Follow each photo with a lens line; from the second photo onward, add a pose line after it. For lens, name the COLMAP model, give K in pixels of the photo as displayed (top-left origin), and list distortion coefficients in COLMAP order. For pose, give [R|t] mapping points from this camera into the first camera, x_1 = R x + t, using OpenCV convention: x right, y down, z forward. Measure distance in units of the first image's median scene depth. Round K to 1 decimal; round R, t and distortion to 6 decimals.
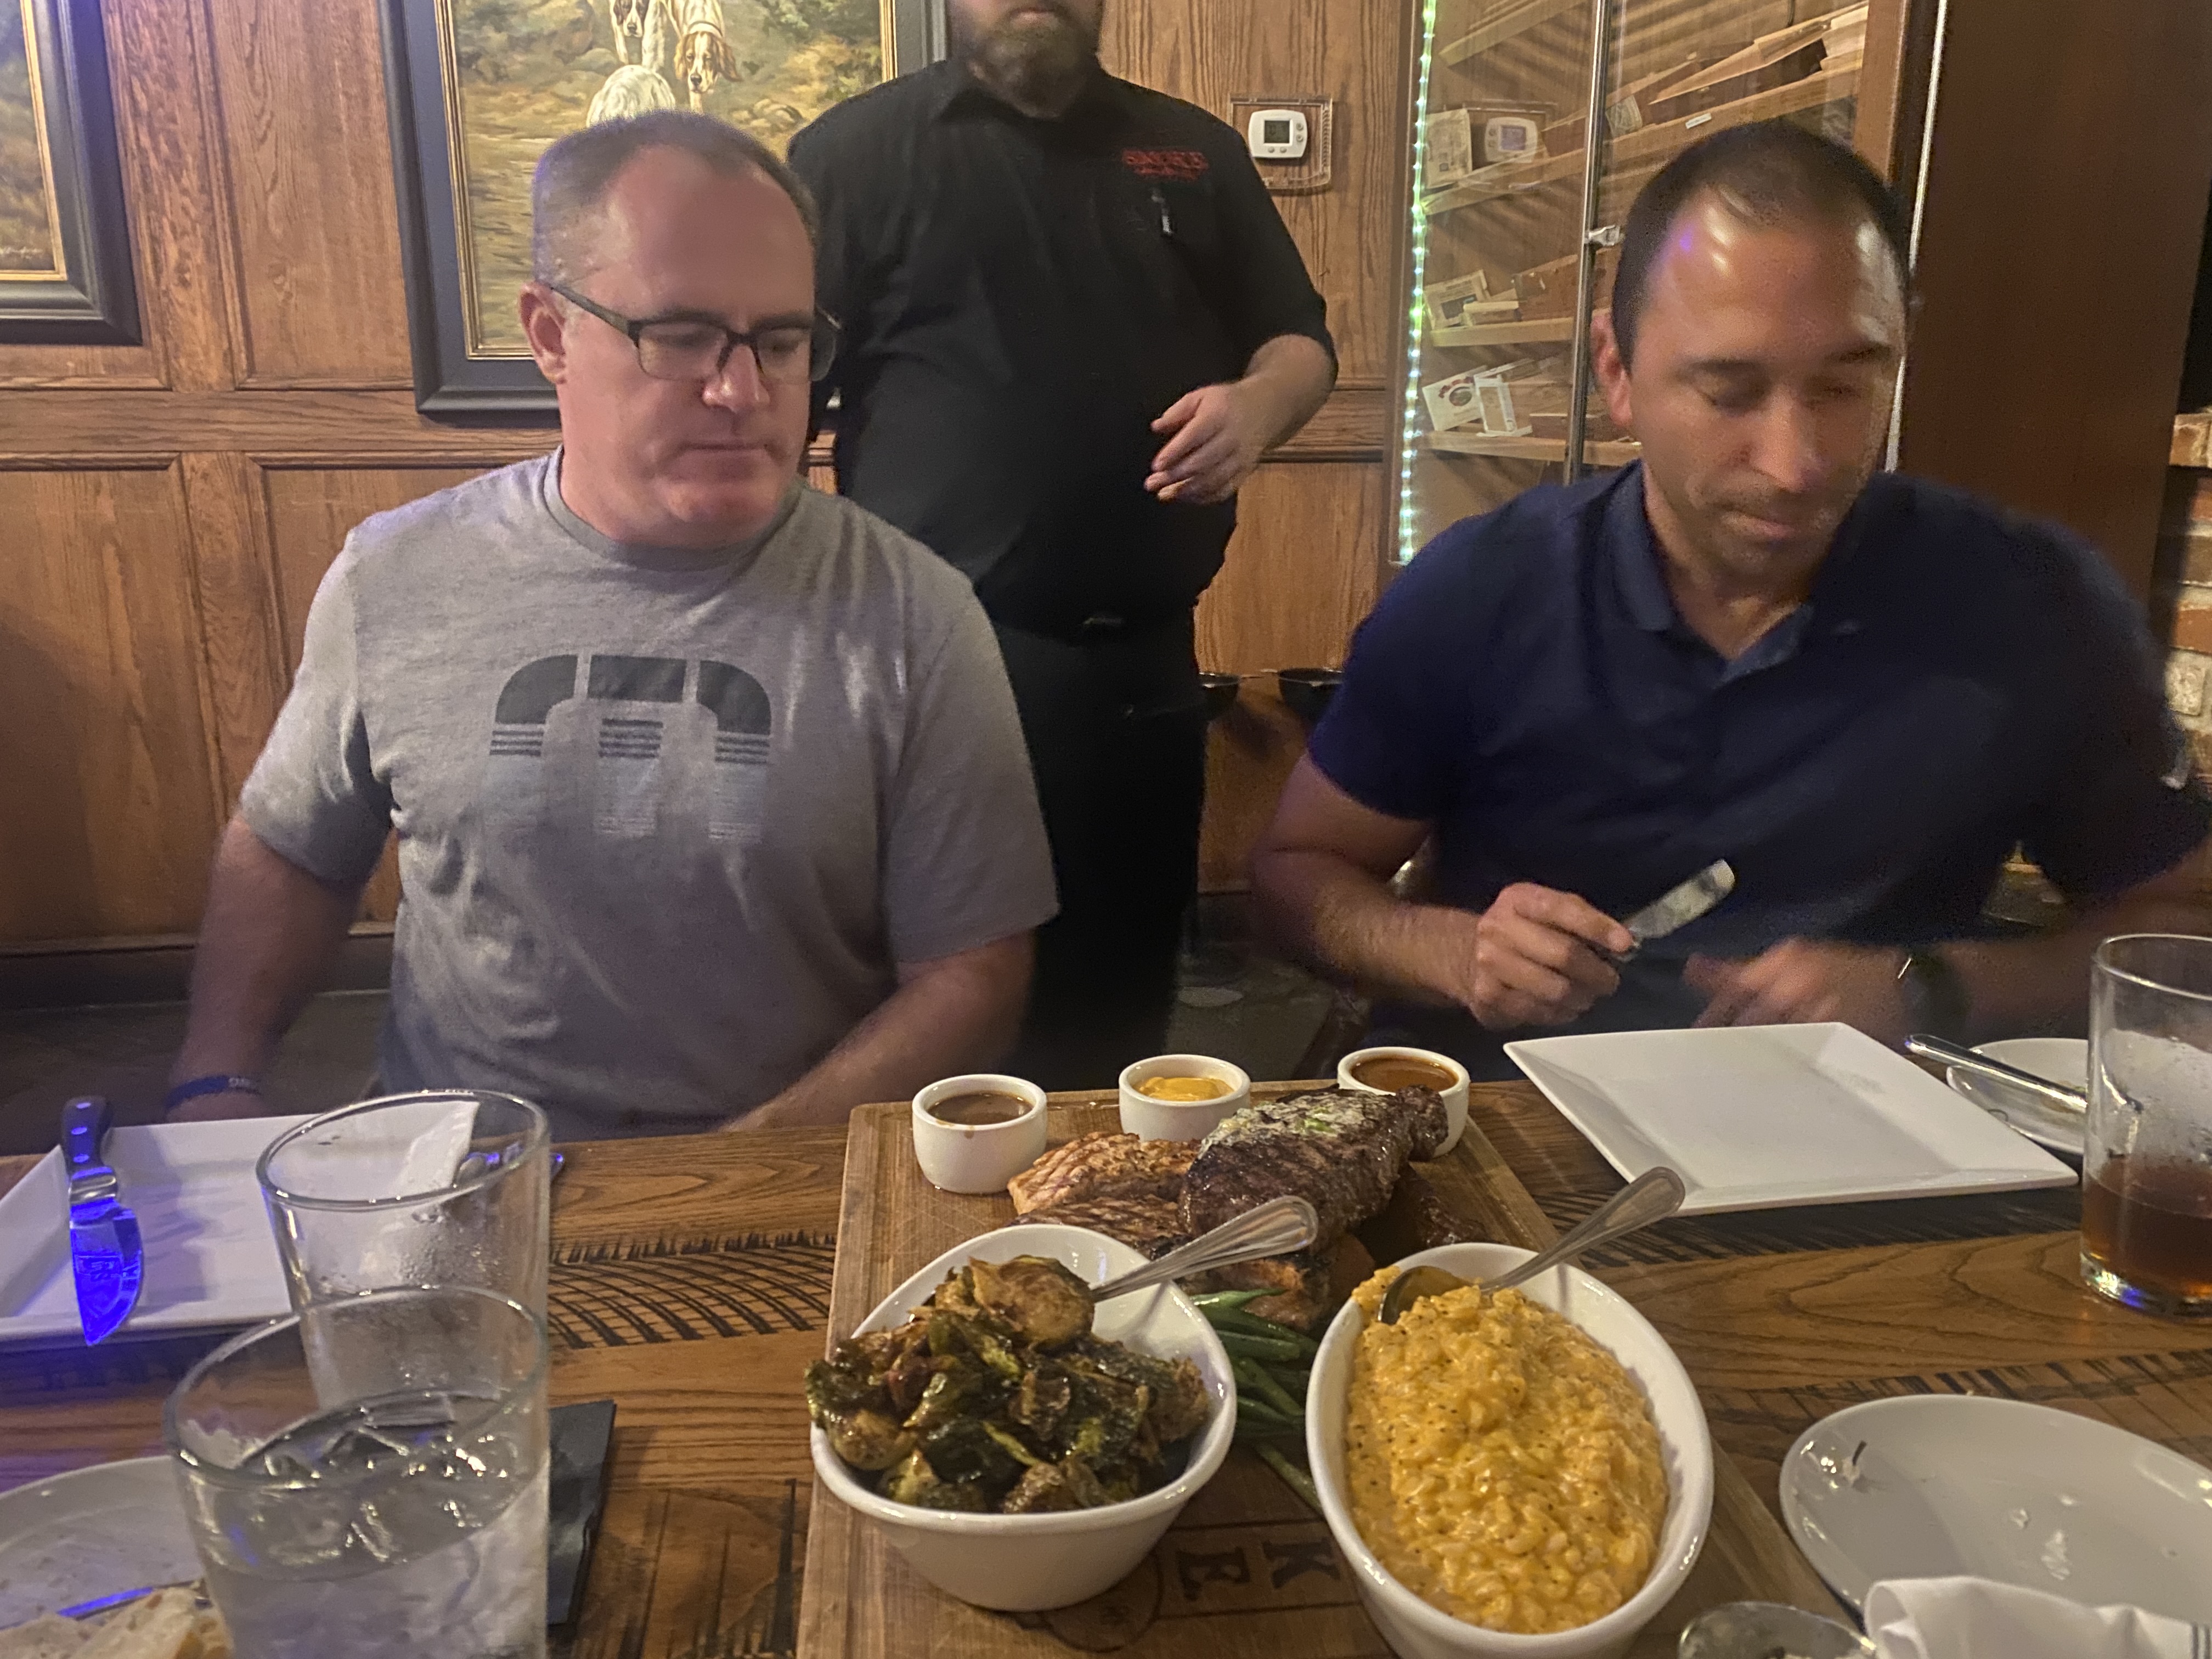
lens RADIAL K [[1678.9, 0, 1106.0], [0, 1678.9, 829.5], [0, 0, 1]] dist [-0.112984, -0.000074]
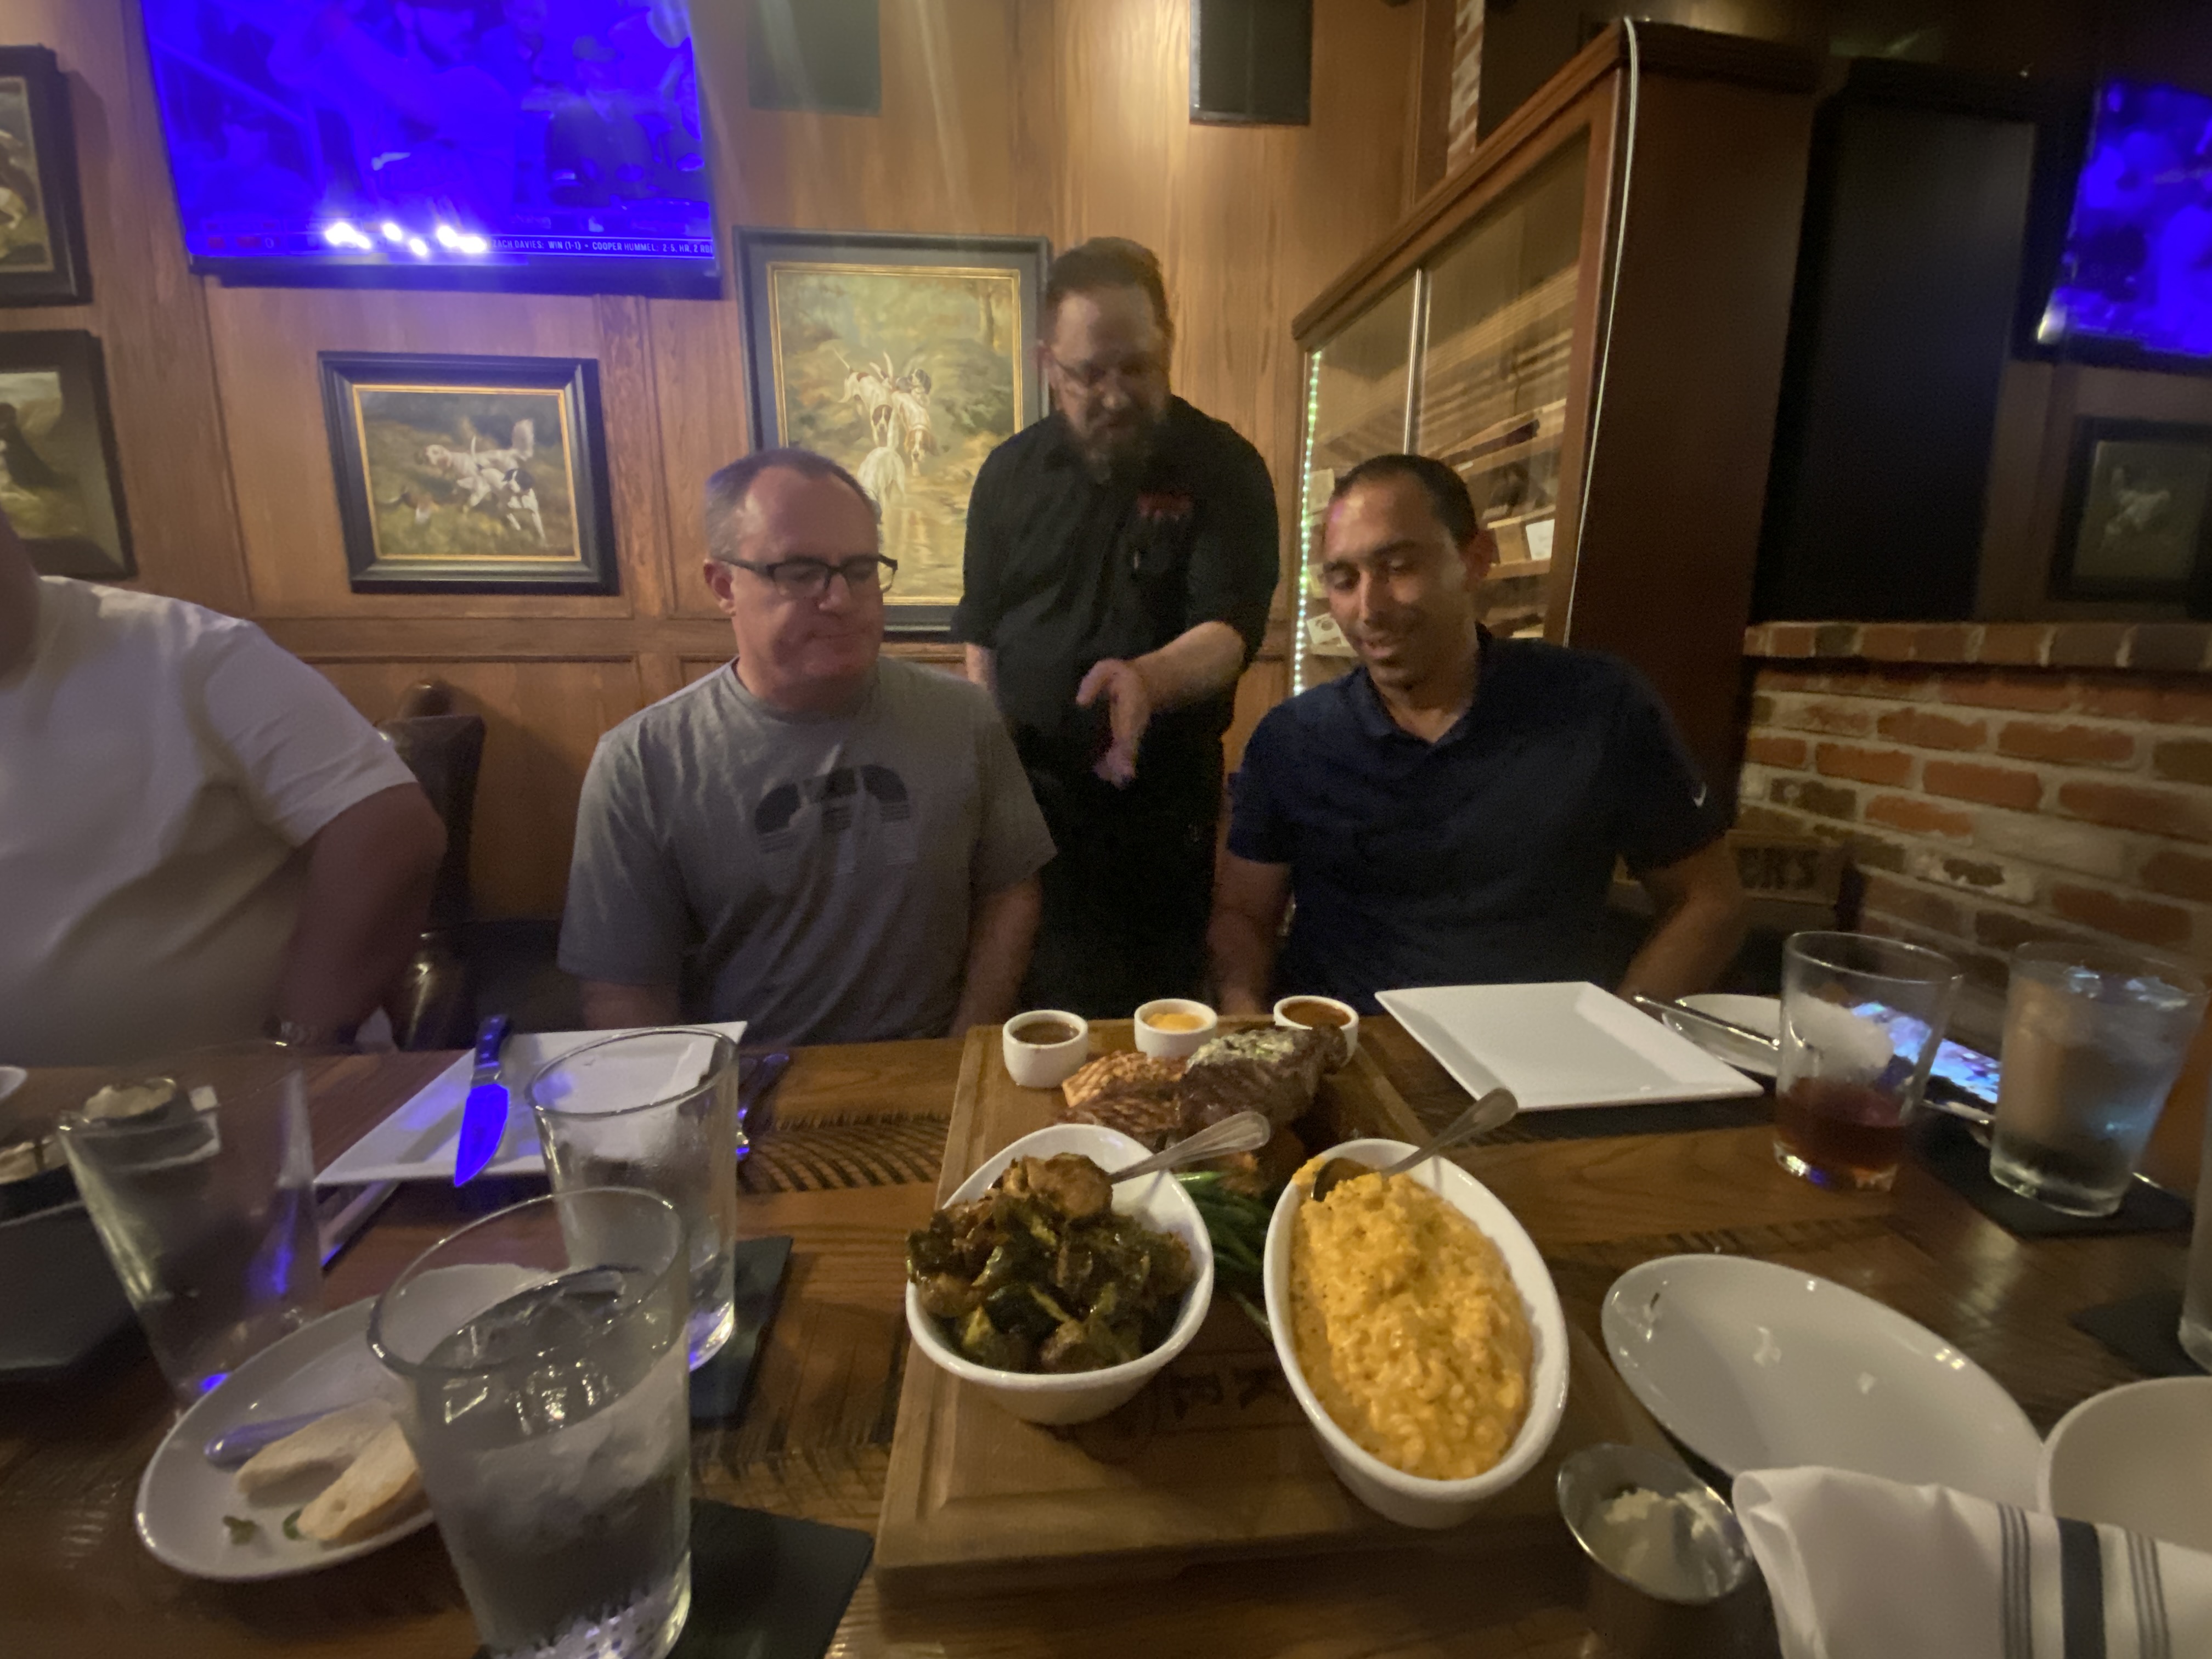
lens RADIAL K [[890.6, 0, 1106.0], [0, 890.6, 829.5], [0, 0, 1]] dist [-0.043859, -0.000012]
pose [[0.999498, 0.008309, -0.030569, 0.006797], [-0.009341, 0.999385, -0.033802, 0.004319], [0.030269, 0.034071, 0.998961, 0.208310]]
